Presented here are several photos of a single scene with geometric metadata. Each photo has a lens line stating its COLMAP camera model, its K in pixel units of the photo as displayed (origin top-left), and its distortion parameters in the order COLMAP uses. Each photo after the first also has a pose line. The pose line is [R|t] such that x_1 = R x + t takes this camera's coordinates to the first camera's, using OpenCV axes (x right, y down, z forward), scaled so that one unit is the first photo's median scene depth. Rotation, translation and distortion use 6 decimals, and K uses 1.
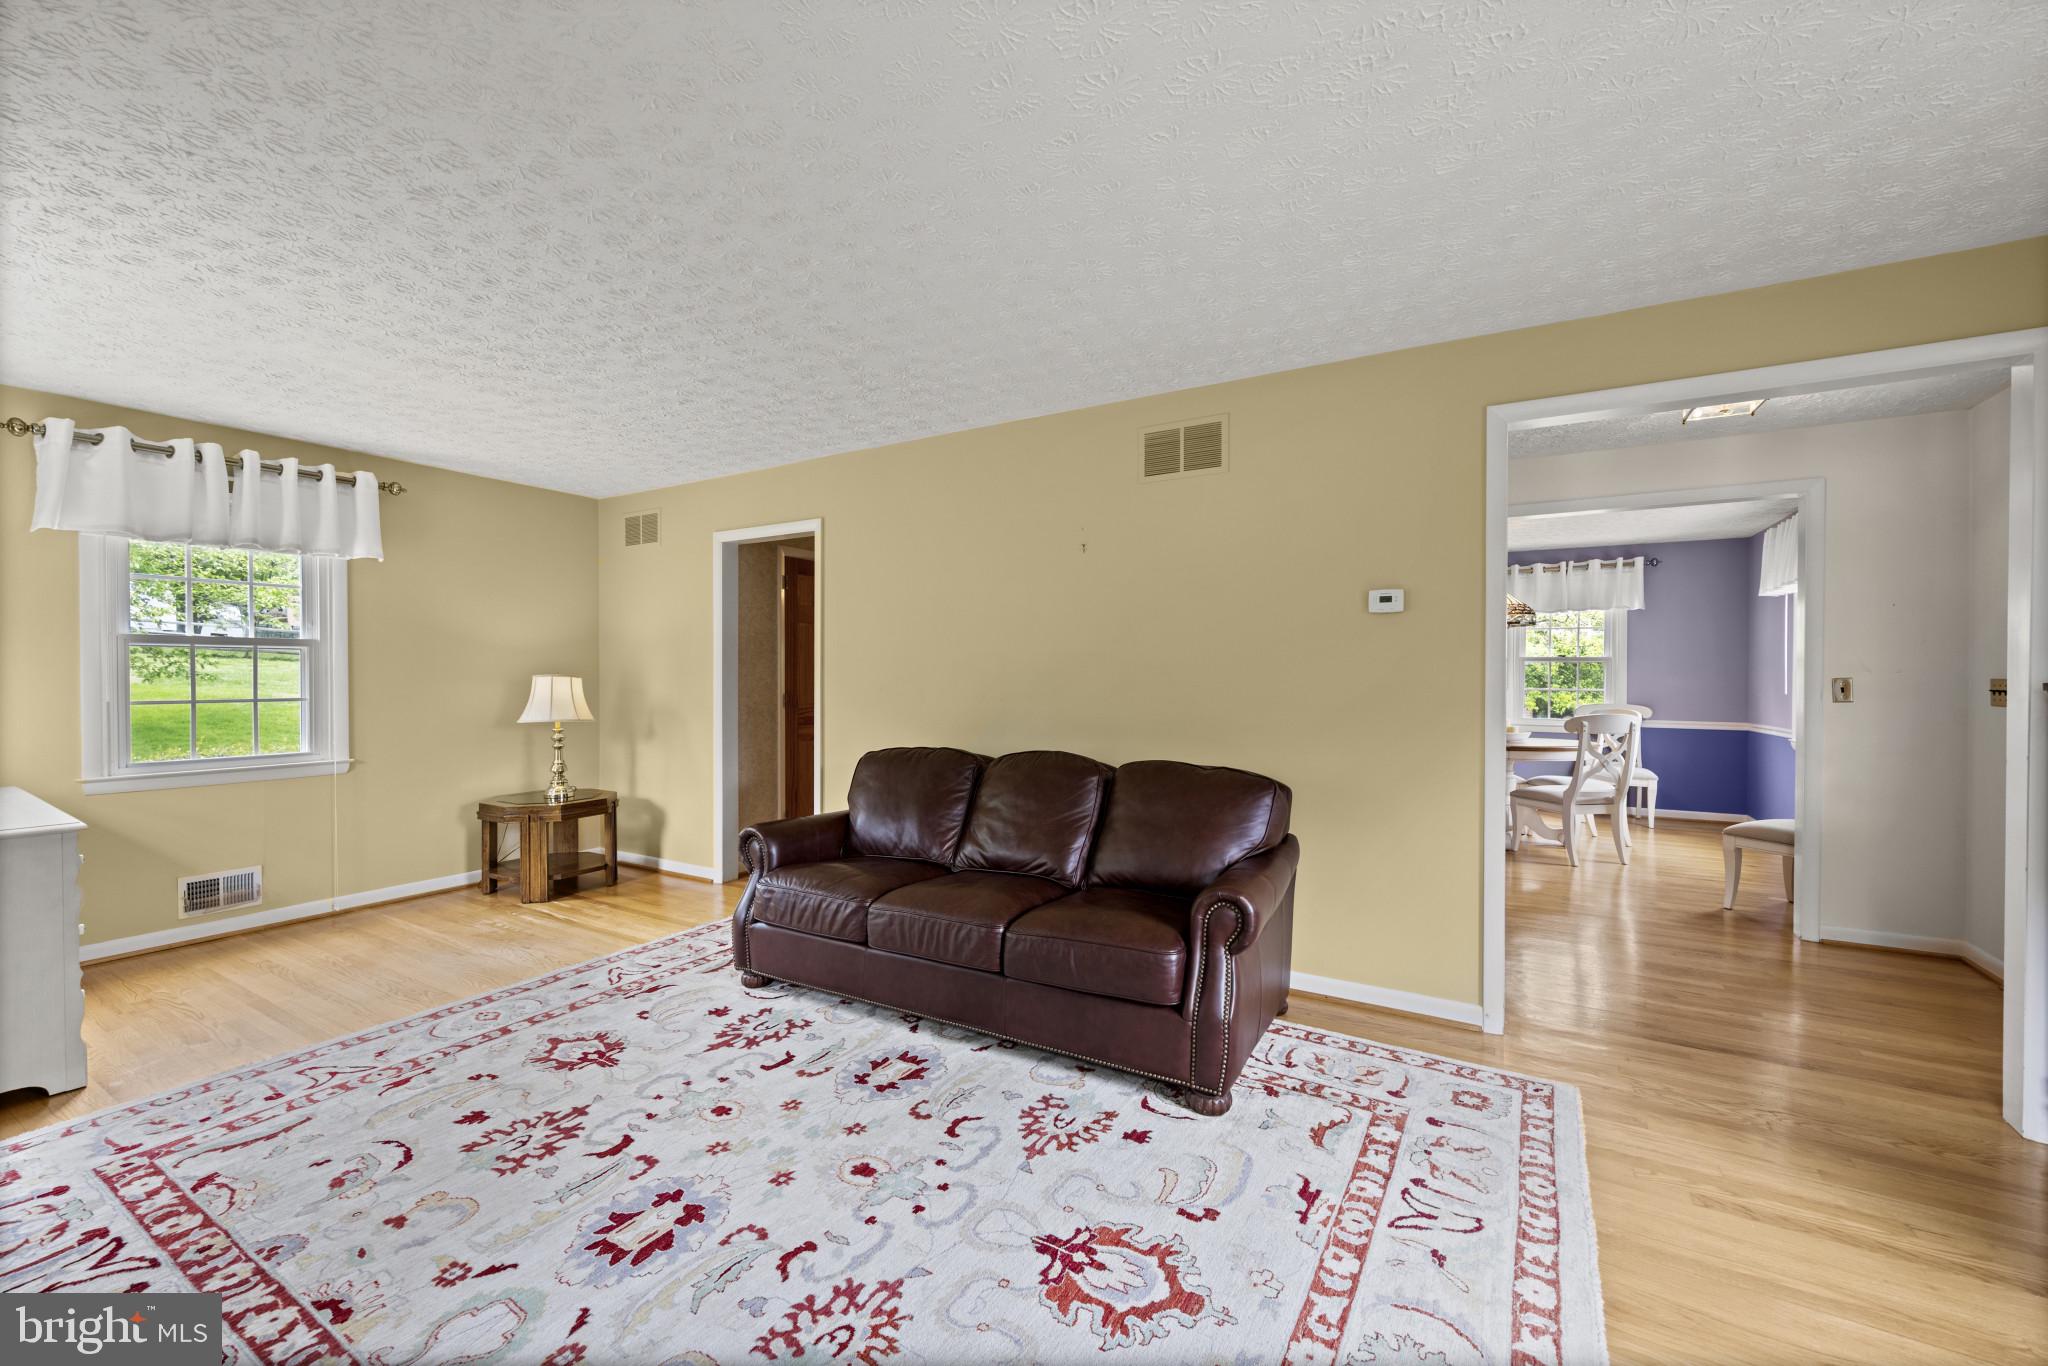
lens RADIAL K [[814.3, 0, 1027.5], [0, 814.3, 684.8], [0, 0, 1]] dist [0.000540, -0.000200]
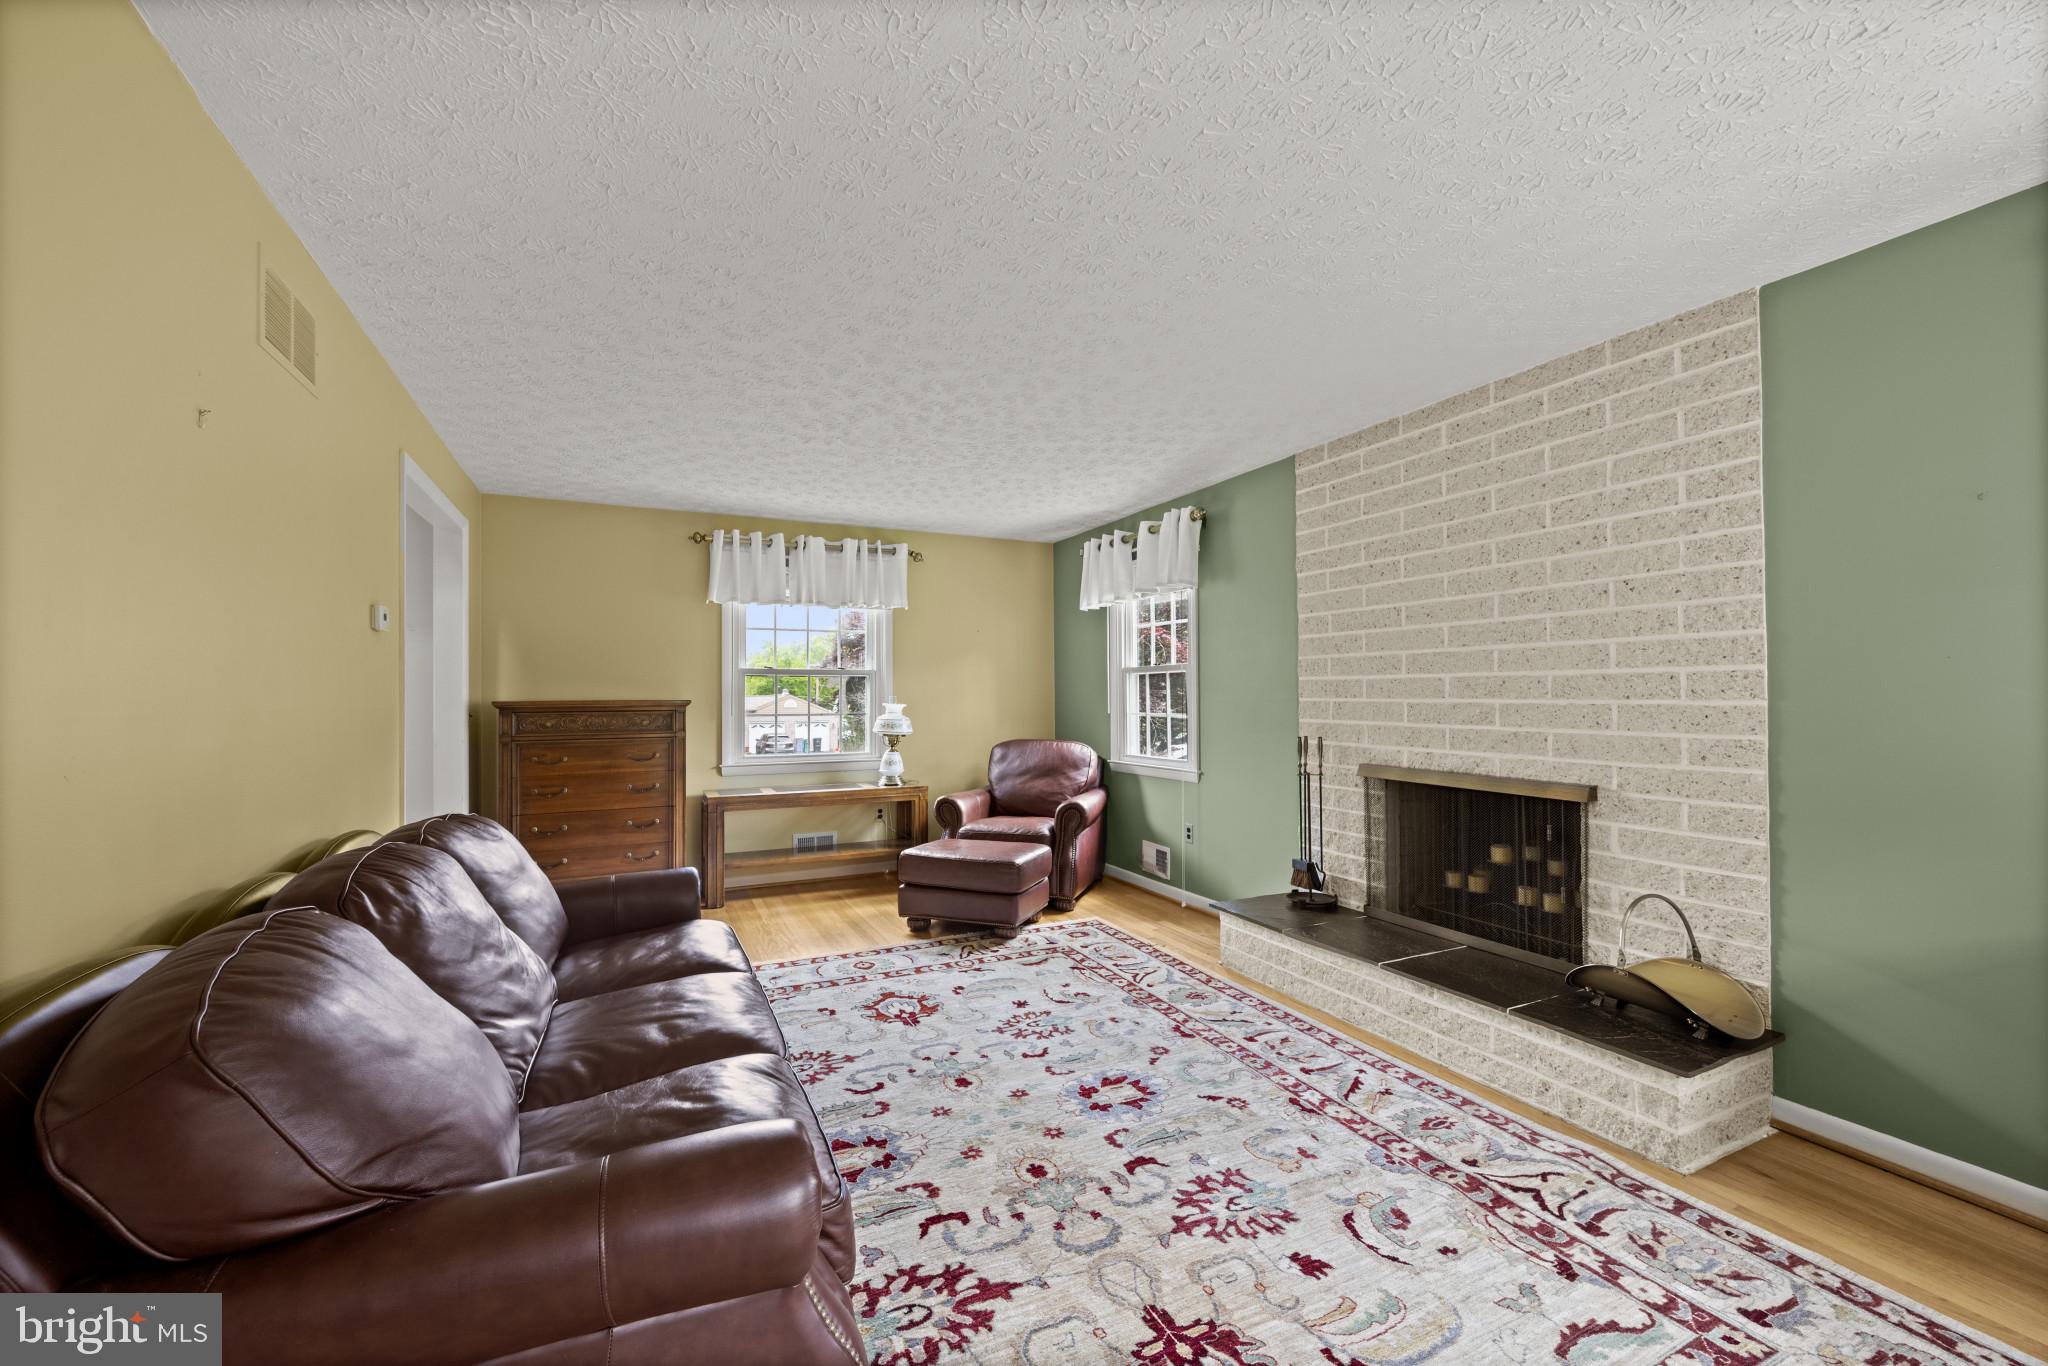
lens RADIAL K [[814.3, 0, 1025.4], [0, 814.3, 683.8], [0, 0, 1]] dist [0.000540, -0.000200]
pose [[-0.834235, 0.012367, 0.551271, -0.898455], [0.012860, 0.999913, -0.002970, -0.022822], [-0.551260, 0.004612, -0.834321, 1.813355]]
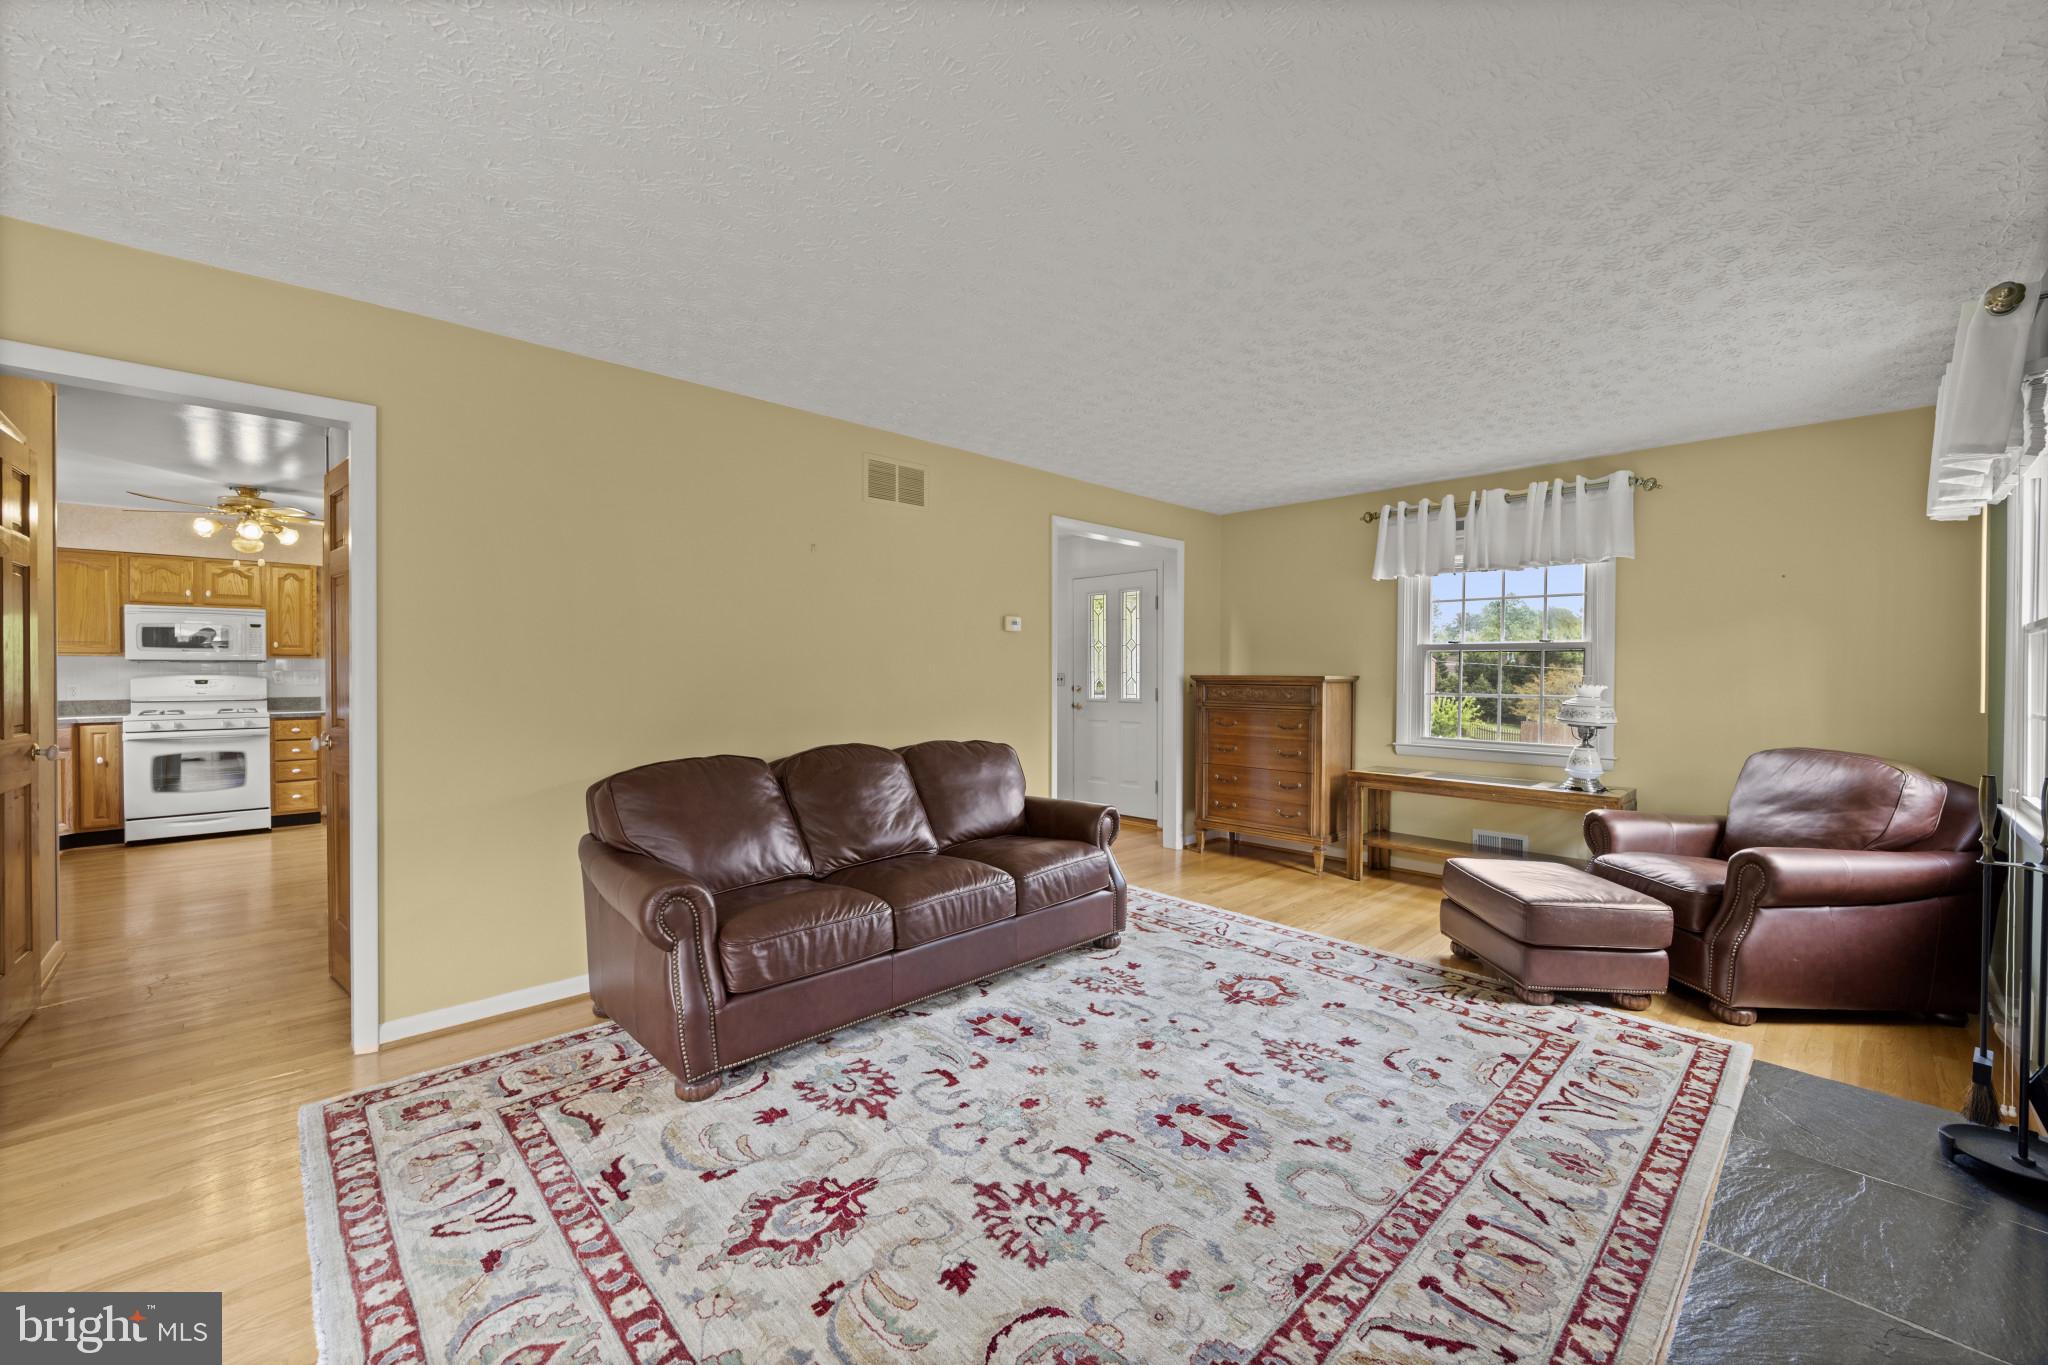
lens RADIAL K [[814.3, 0, 1024.1], [0, 814.3, 682.8], [0, 0, 1]] dist [0.000540, -0.000200]
pose [[0.265960, -0.011936, 0.963910, -1.379781], [0.006455, 0.999923, 0.010601, -0.010253], [-0.963962, 0.003403, 0.266017, 0.755058]]
